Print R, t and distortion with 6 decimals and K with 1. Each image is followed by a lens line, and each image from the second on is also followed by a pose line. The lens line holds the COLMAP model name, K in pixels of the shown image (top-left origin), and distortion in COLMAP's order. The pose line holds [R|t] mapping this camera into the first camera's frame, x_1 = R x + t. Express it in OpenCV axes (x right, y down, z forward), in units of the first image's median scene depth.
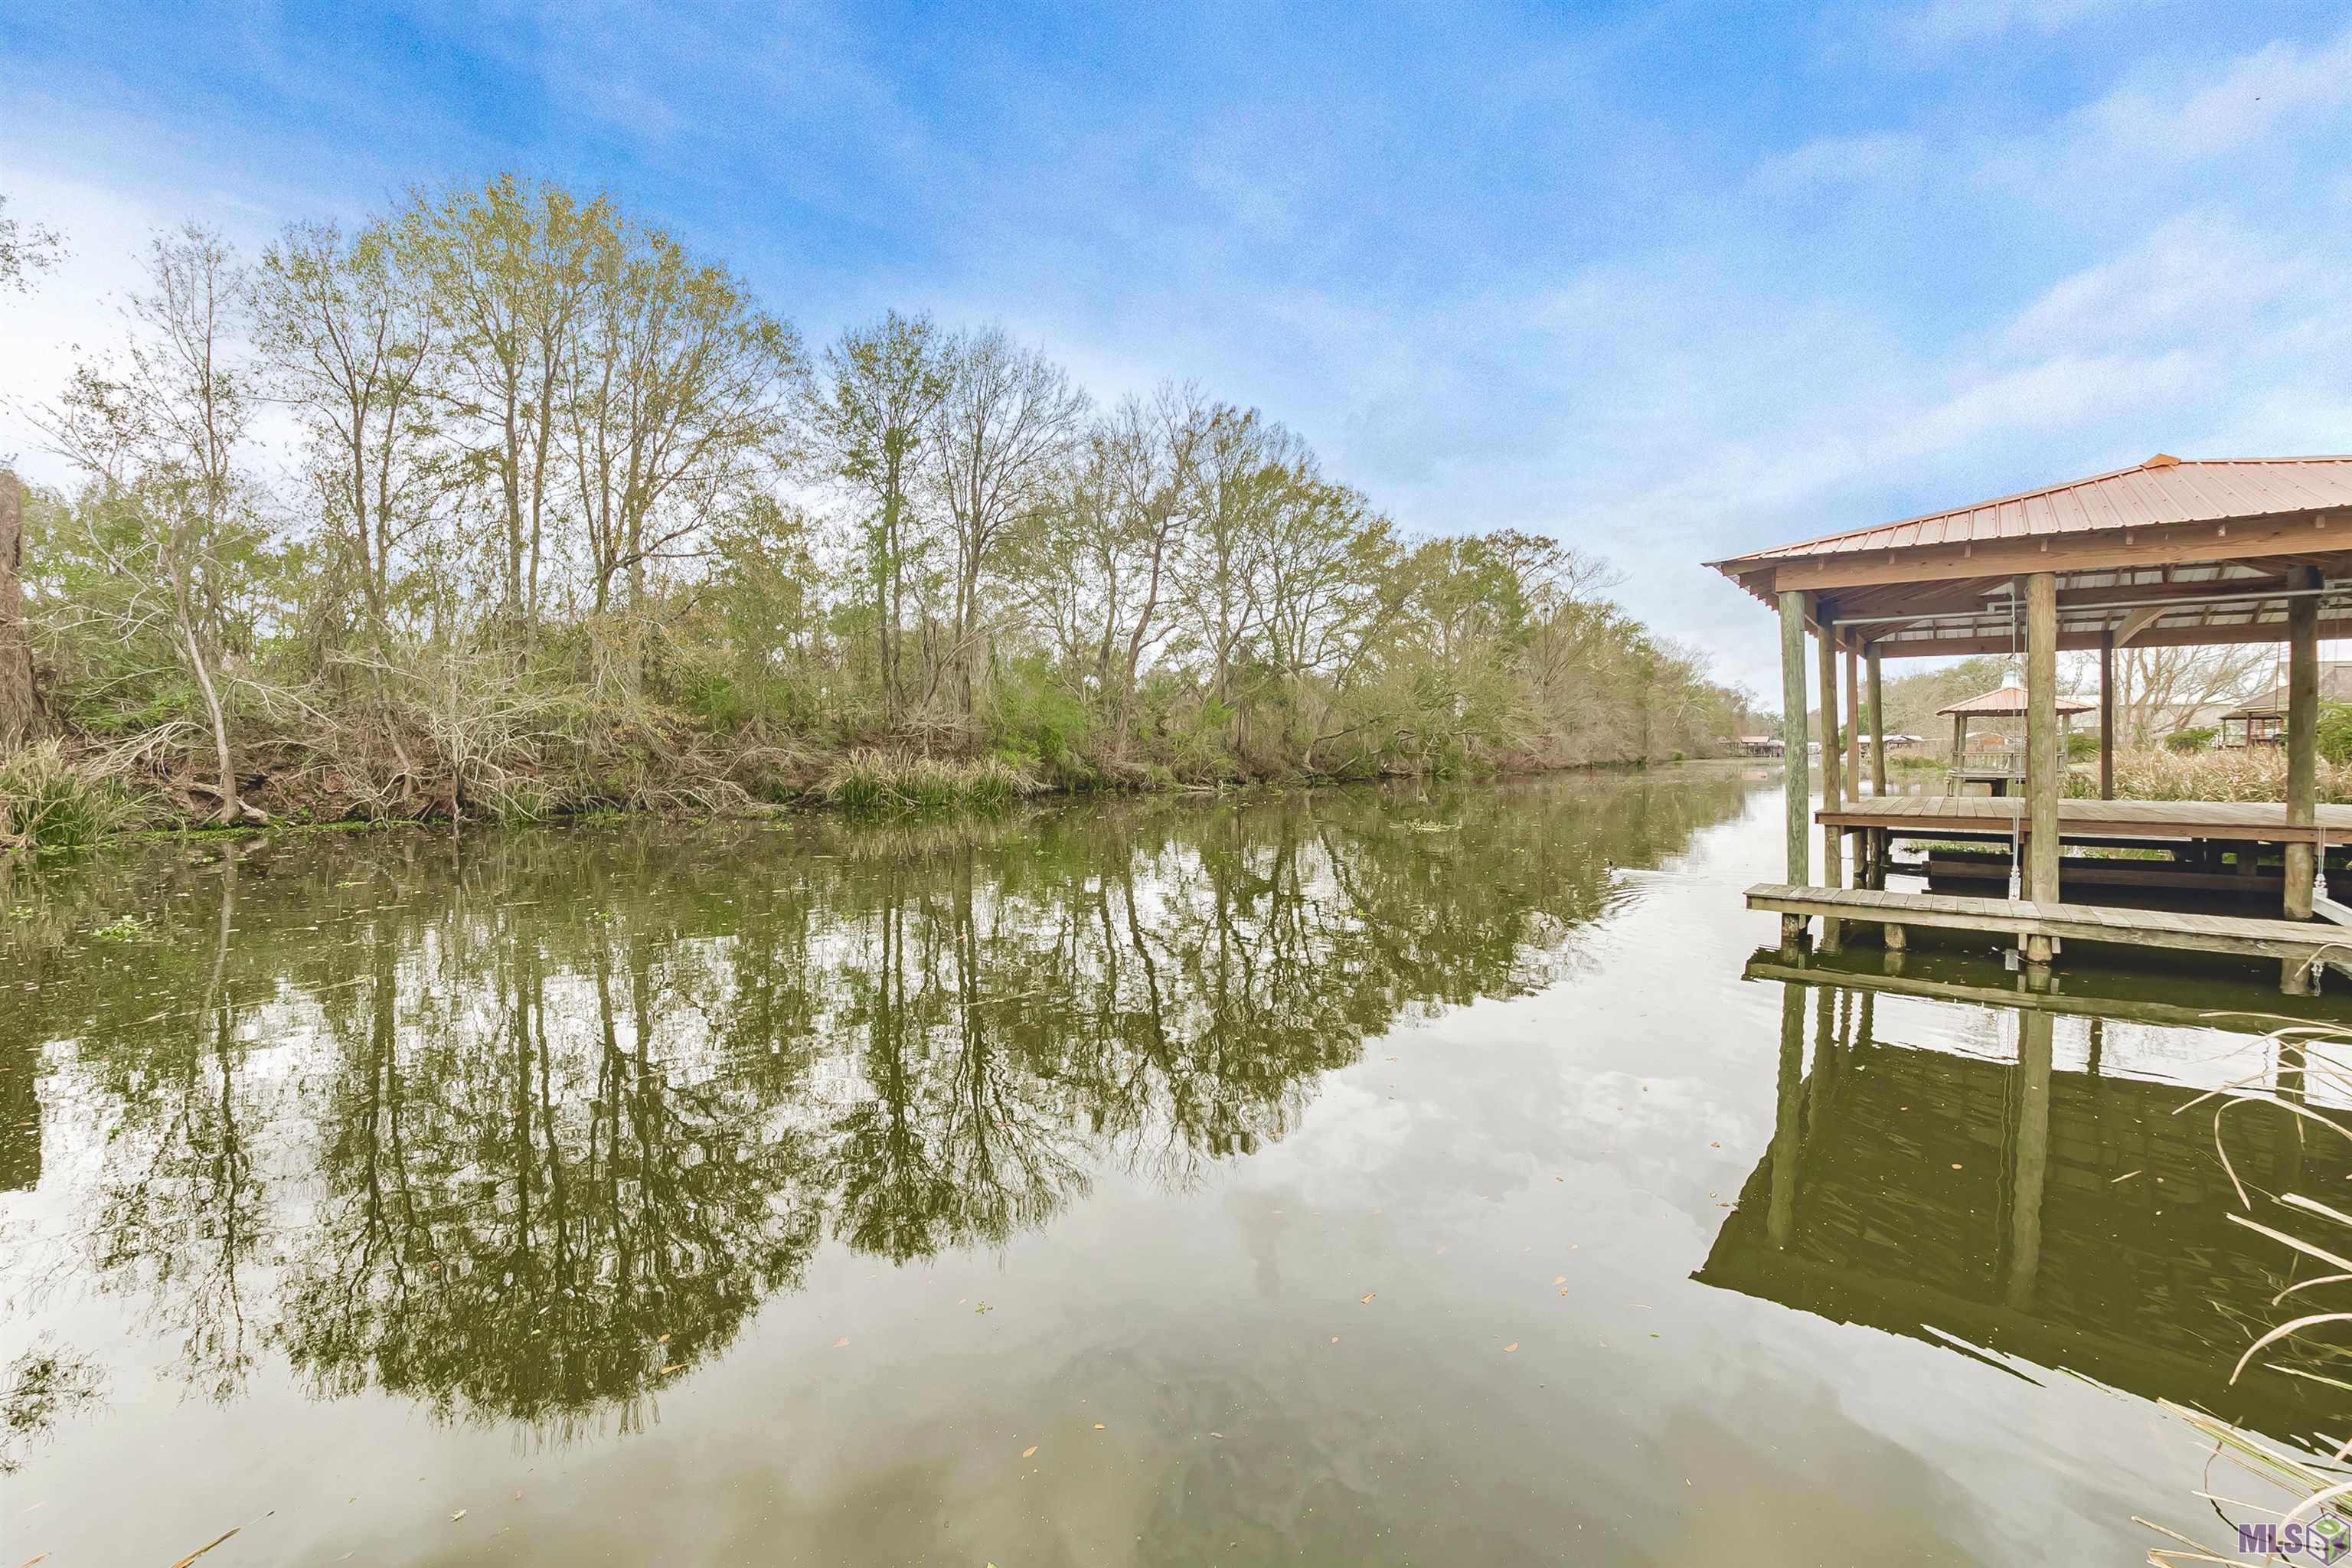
lens RADIAL K [[1055.8, 0, 1177.9], [0, 1055.8, 764.3], [0, 0, 1]] dist [0.002176, 0.000296]
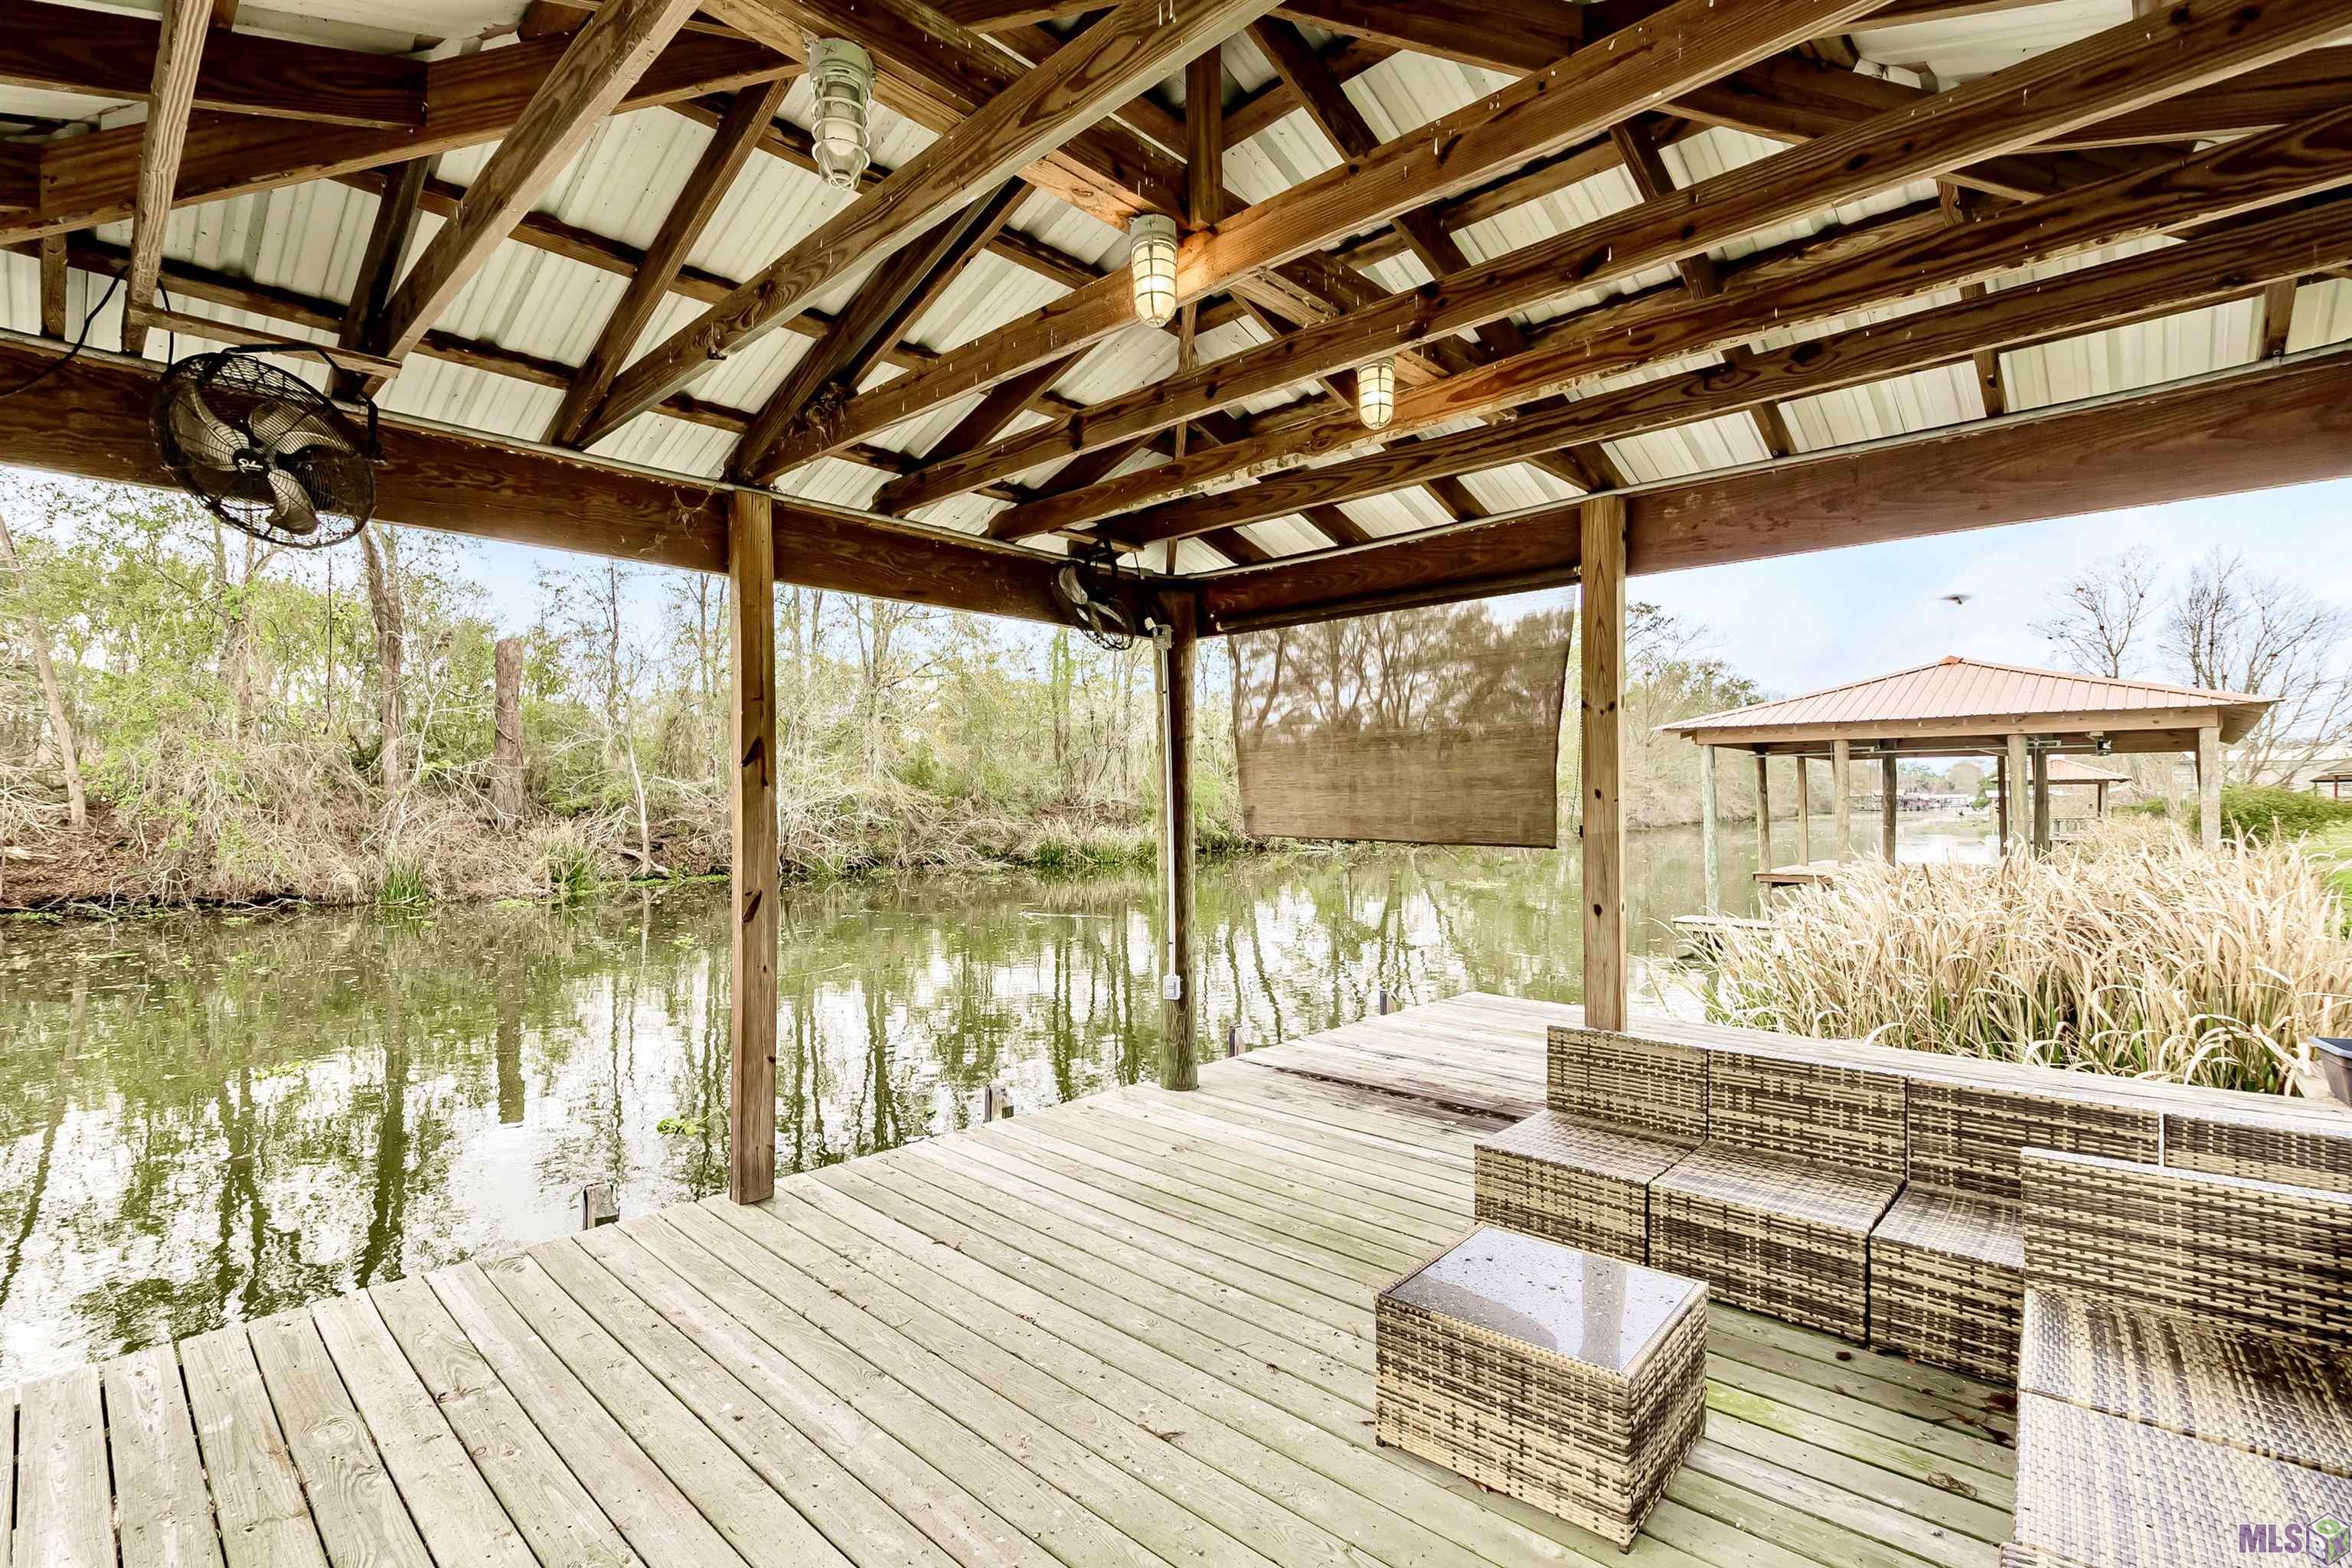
lens RADIAL K [[1055.8, 0, 1168.0], [0, 1055.8, 800.4], [0, 0, 1]] dist [0.002176, 0.000296]
pose [[0.993929, -0.004066, -0.109951, -0.014256], [0.002237, 0.999857, -0.016749, -0.010655], [0.110003, 0.016401, 0.993796, -0.175962]]
